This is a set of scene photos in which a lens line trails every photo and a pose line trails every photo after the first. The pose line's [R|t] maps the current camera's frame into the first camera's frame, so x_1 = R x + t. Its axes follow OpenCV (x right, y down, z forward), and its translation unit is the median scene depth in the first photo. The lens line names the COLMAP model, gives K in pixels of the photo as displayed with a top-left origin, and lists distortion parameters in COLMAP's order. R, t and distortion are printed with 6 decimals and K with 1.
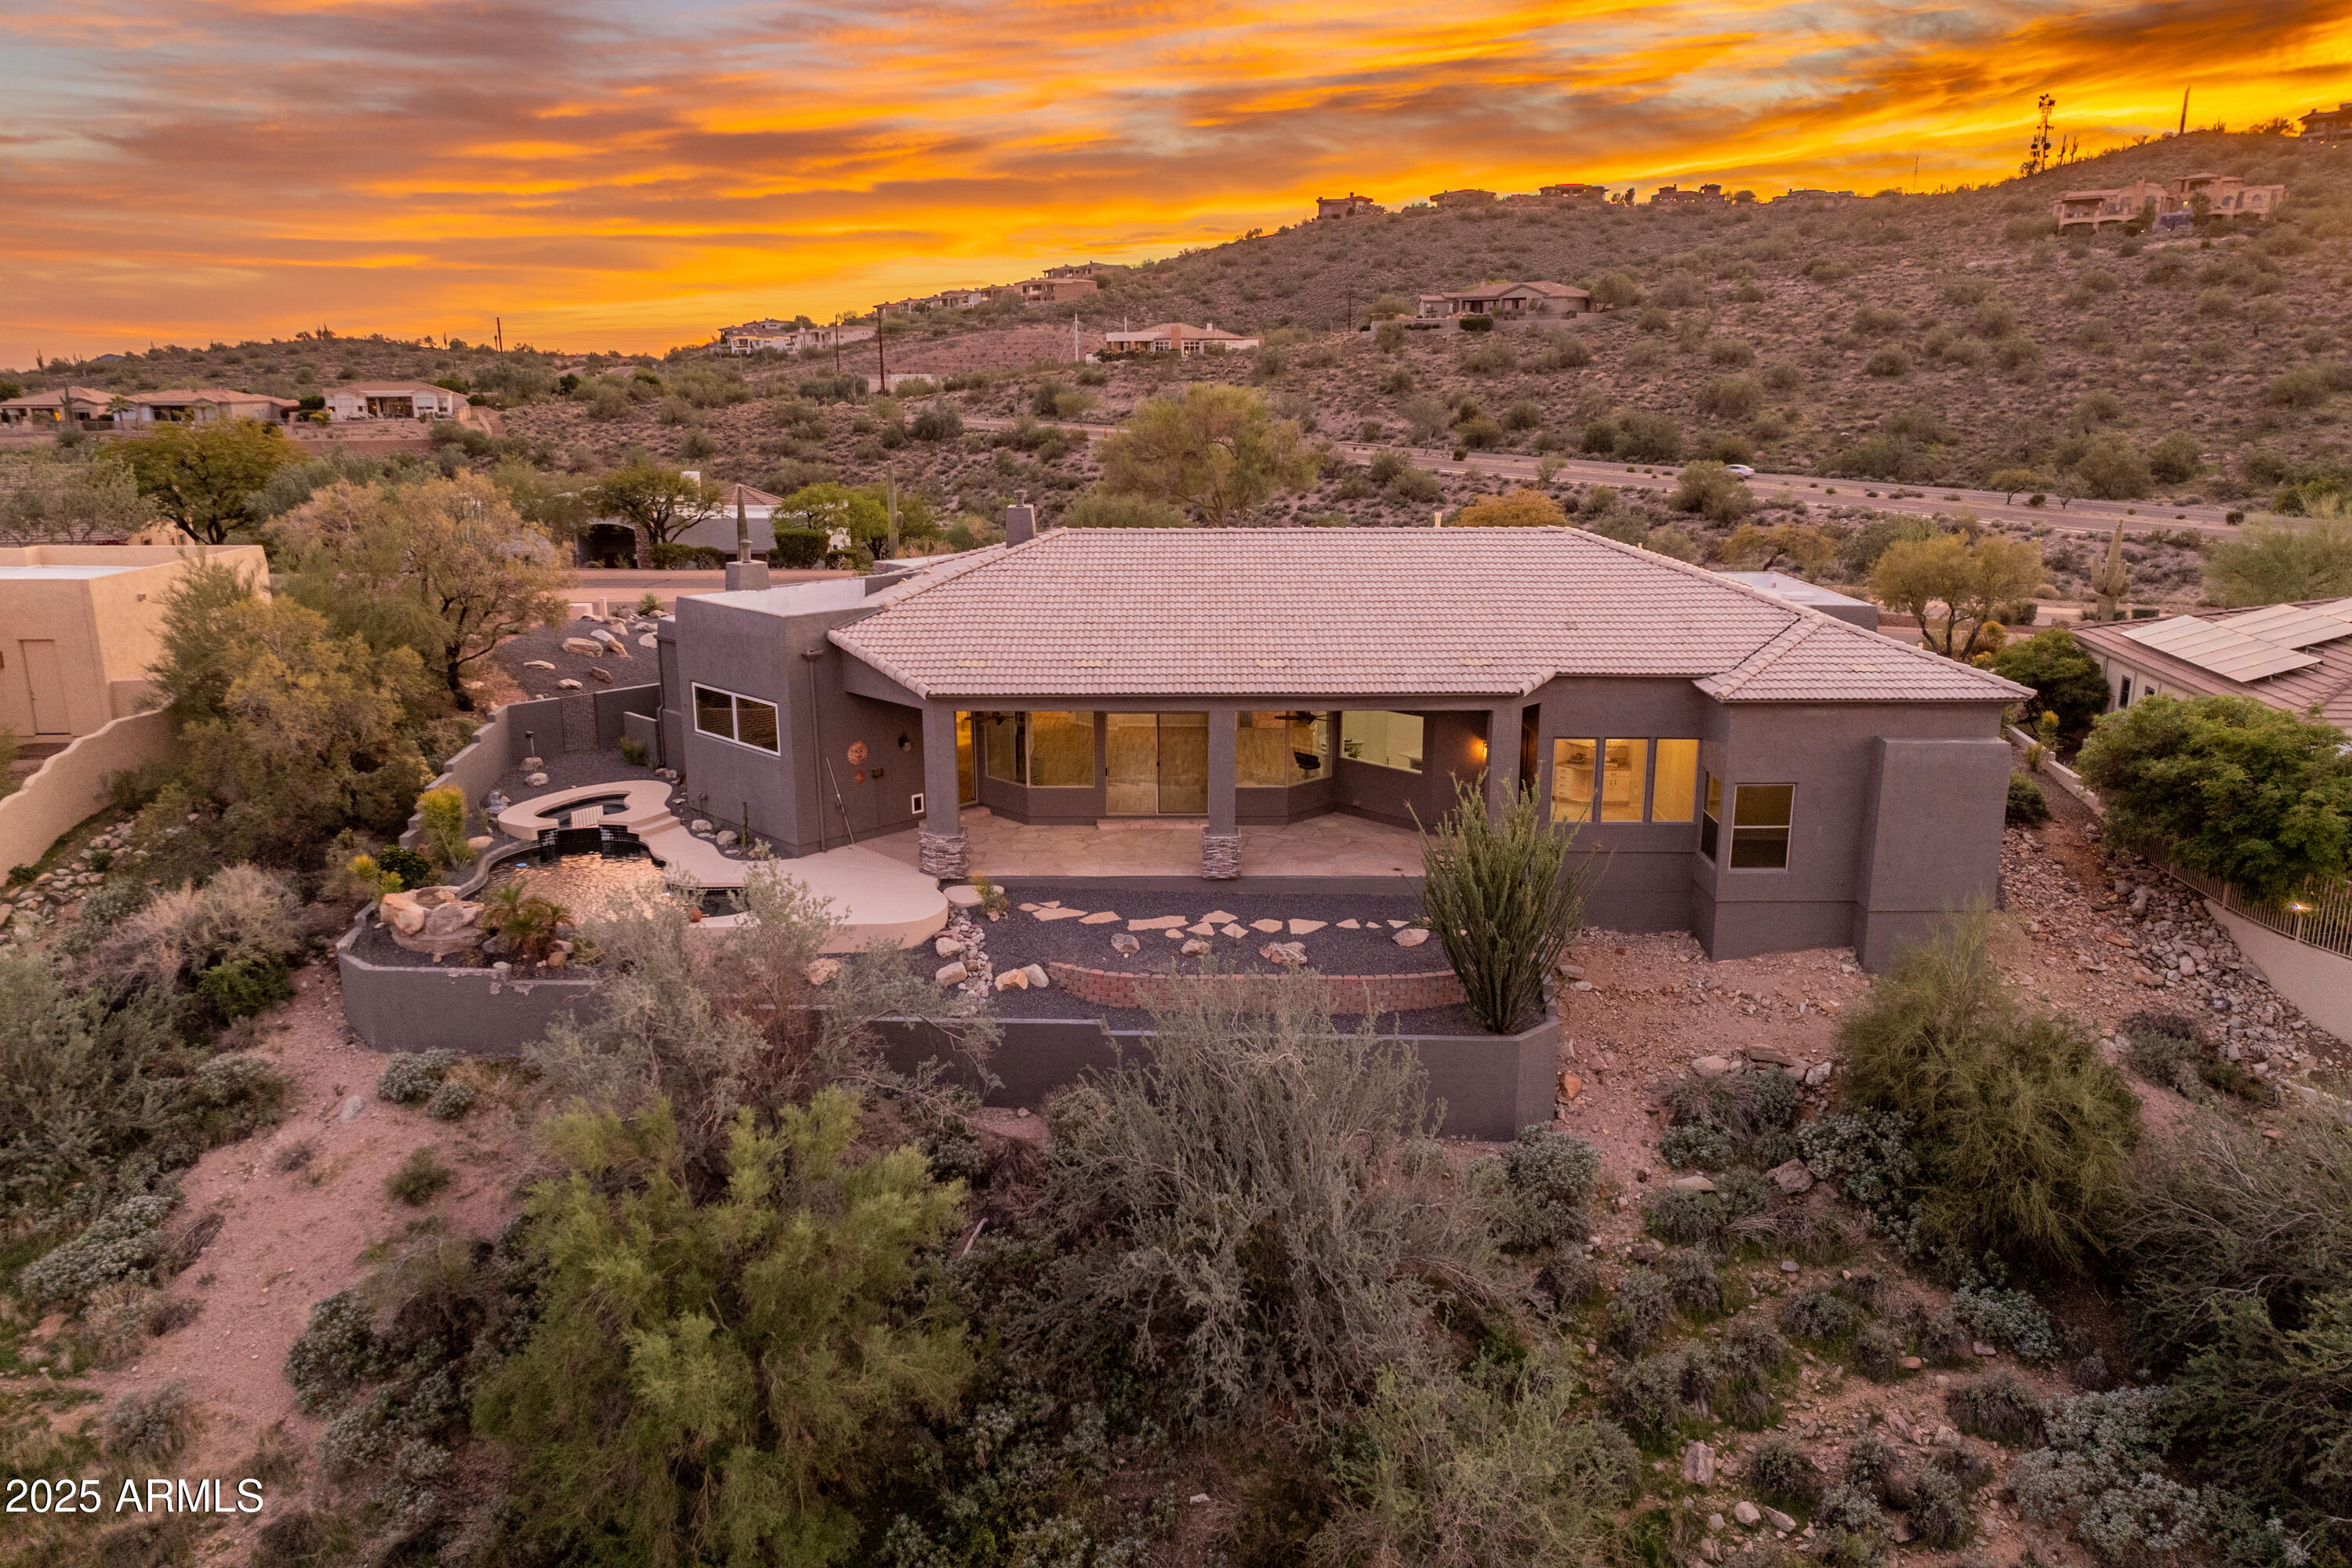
lens RADIAL K [[1649.9, 0, 1181.8], [0, 1649.9, 733.6], [0, 0, 1]] dist [-0.007728, 0.004282]
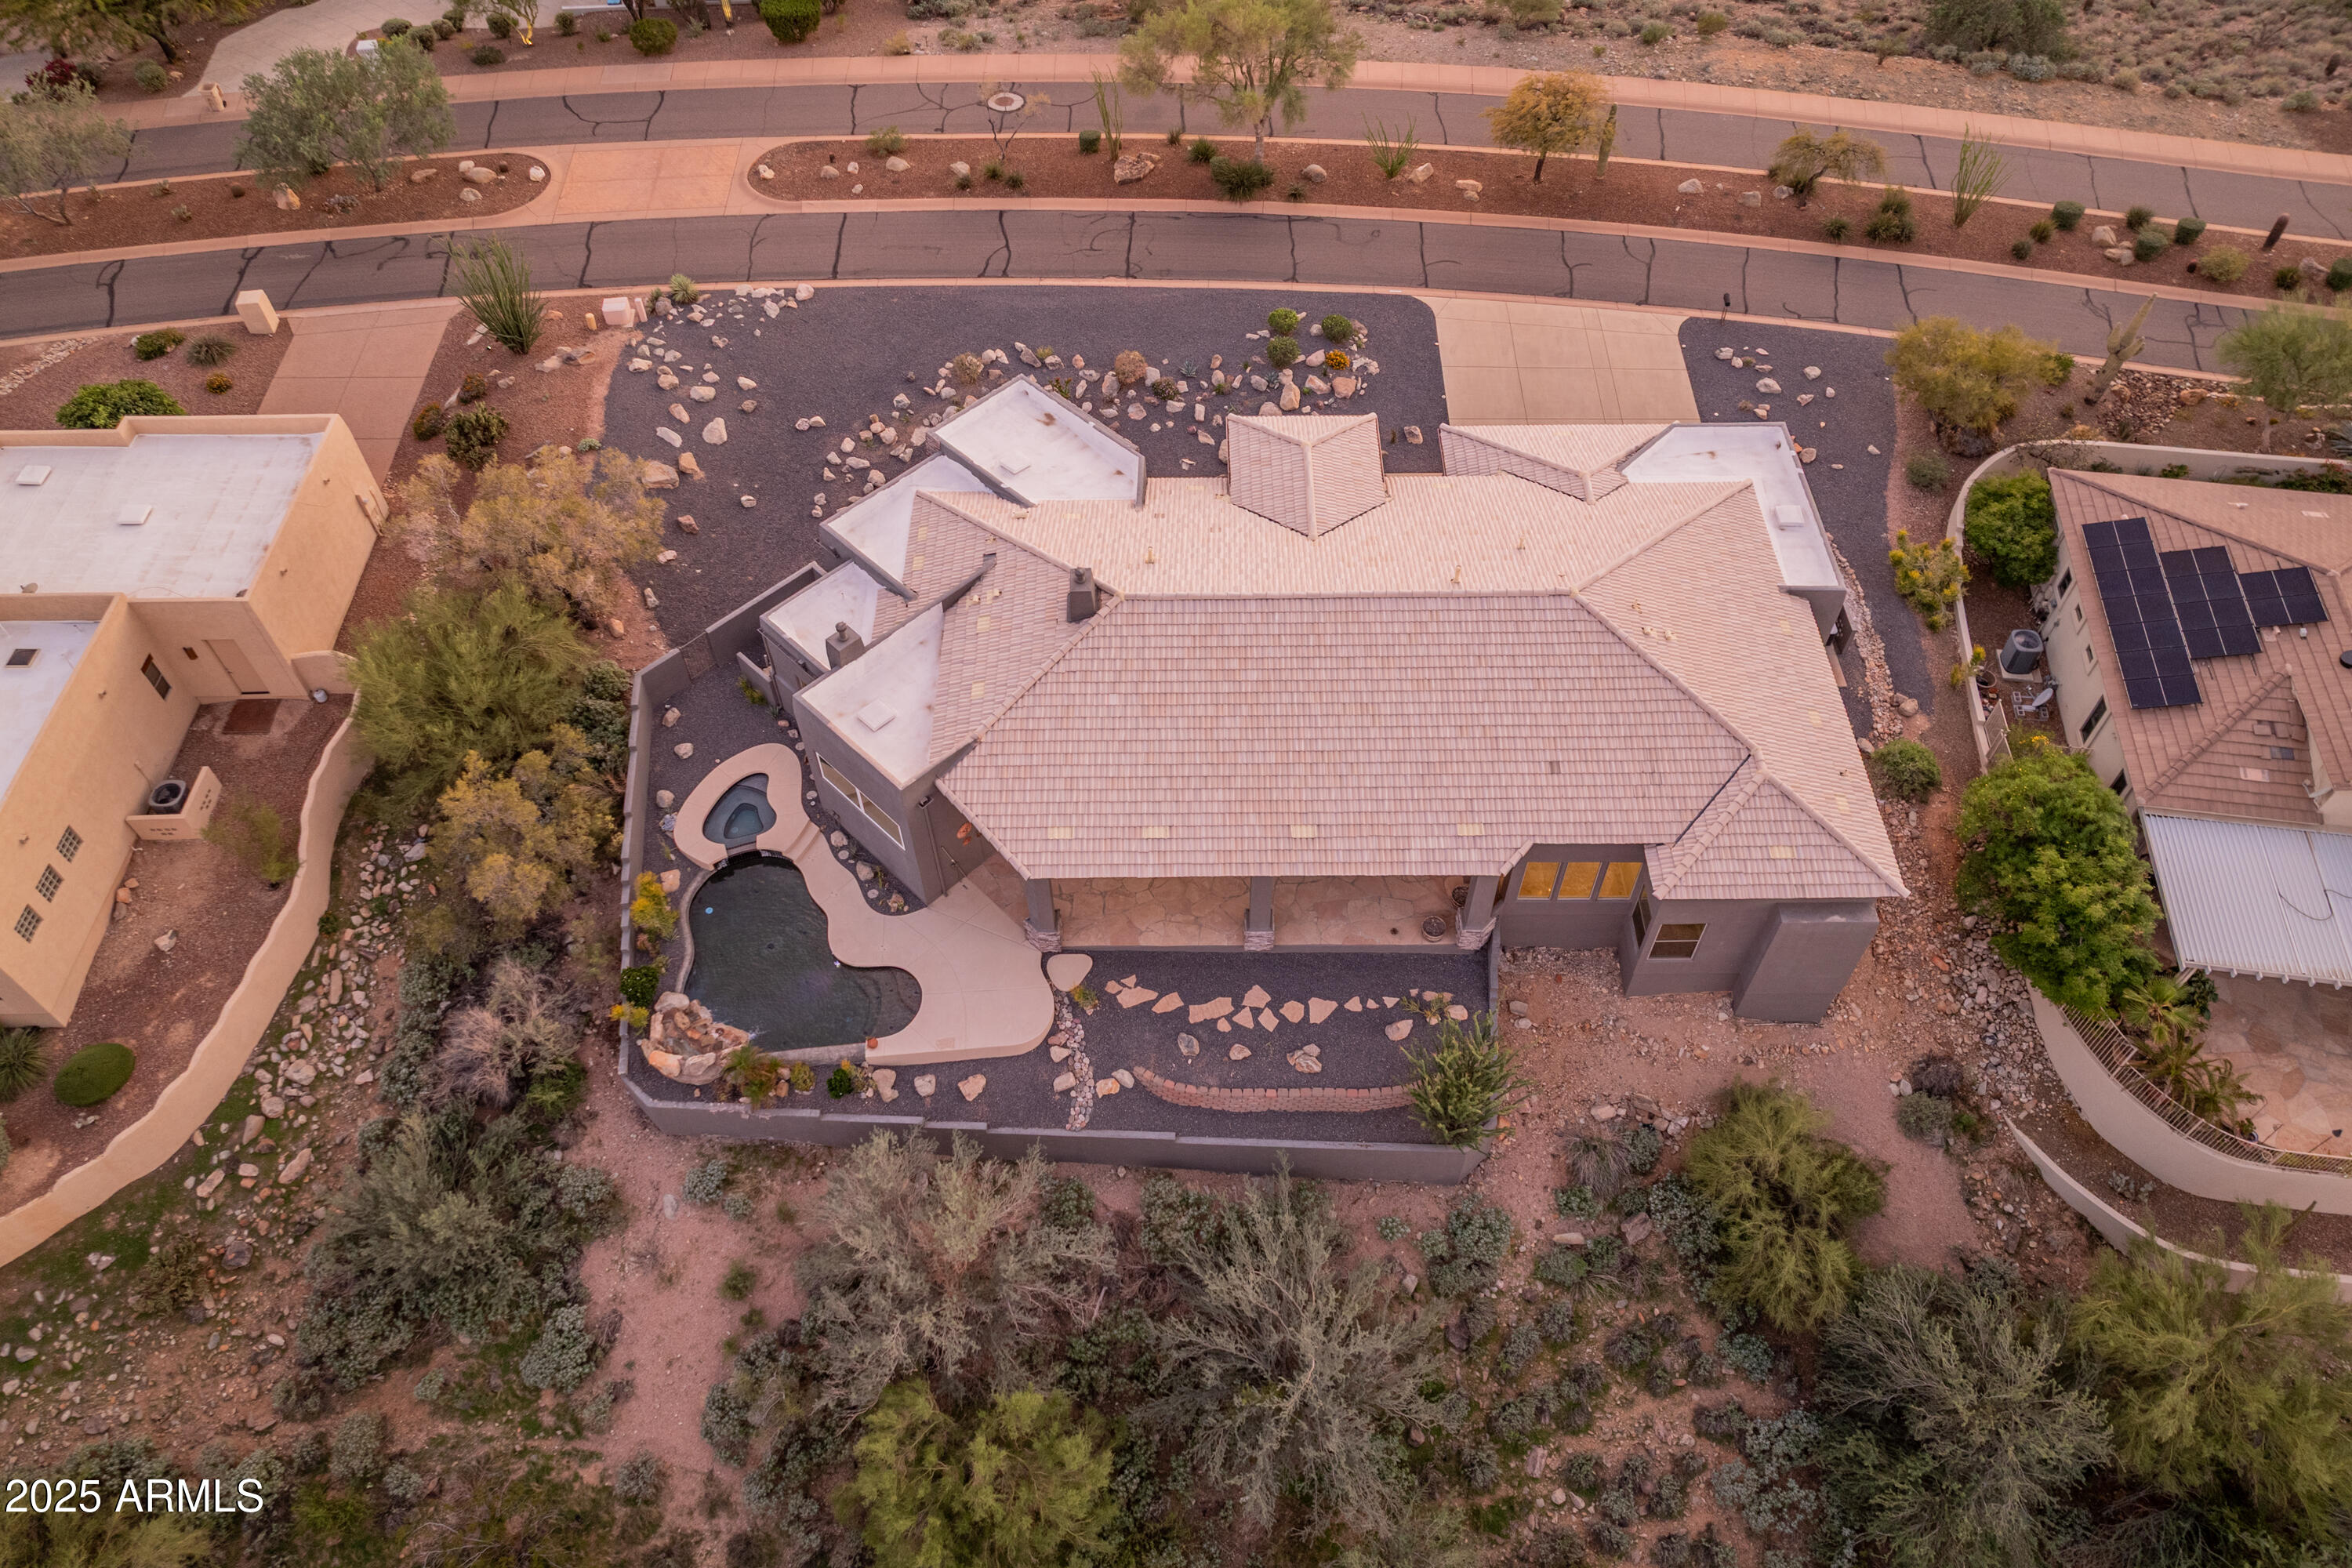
lens RADIAL K [[1672.9, 0, 1175.7], [0, 1672.9, 690.8], [0, 0, 1]] dist [0.008993, -0.041671]
pose [[0.999964, -0.006560, -0.005372, -0.029661], [0.008473, 0.796382, 0.604735, -0.790967], [0.000311, -0.604759, 0.796409, 0.063133]]
